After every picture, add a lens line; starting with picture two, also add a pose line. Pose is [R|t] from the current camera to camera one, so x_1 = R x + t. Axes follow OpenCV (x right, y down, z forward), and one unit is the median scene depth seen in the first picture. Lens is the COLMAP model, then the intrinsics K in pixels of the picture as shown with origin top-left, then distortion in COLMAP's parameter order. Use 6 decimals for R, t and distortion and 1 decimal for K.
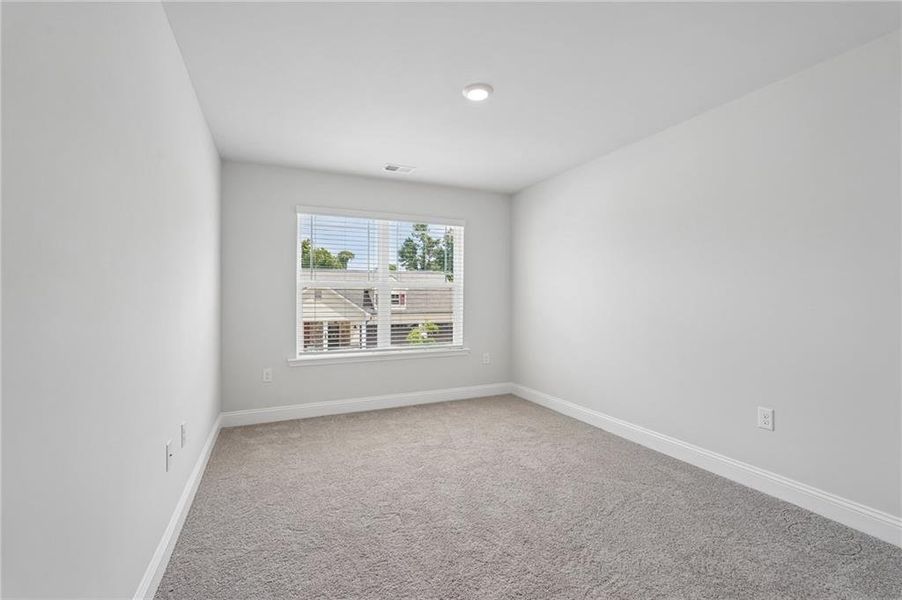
lens RADIAL K [[471.7, 0, 451.2], [0, 471.7, 295.4], [0, 0, 1]] dist [0.001123, 0.000175]
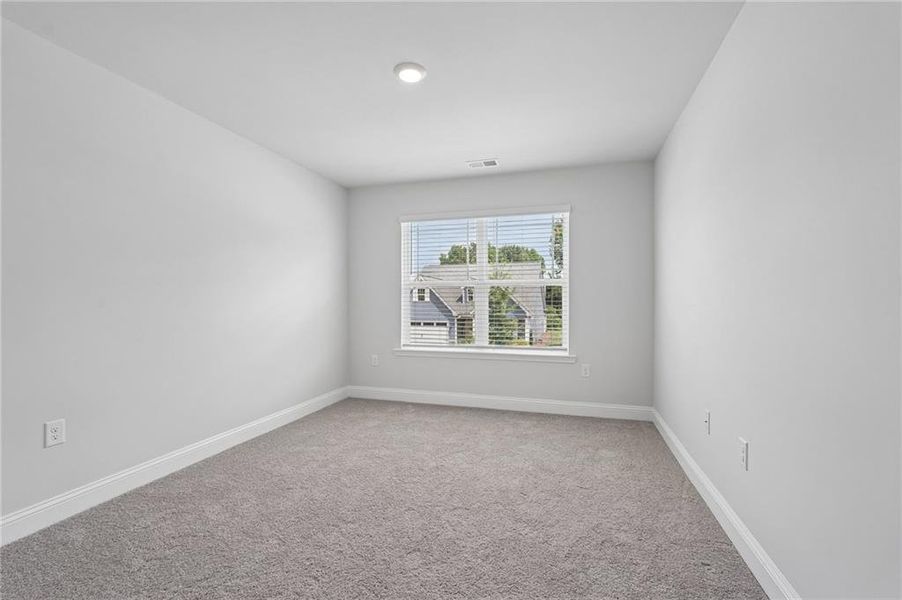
lens RADIAL K [[458.3, 0, 451.0], [0, 458.3, 300.0], [0, 0, 1]] dist [0.035028, 0.000074]
pose [[0.675358, 0.005531, -0.737469, 0.532013], [0.005741, 0.999902, 0.012757, 0.000458], [0.737468, -0.012849, 0.675260, 0.304092]]
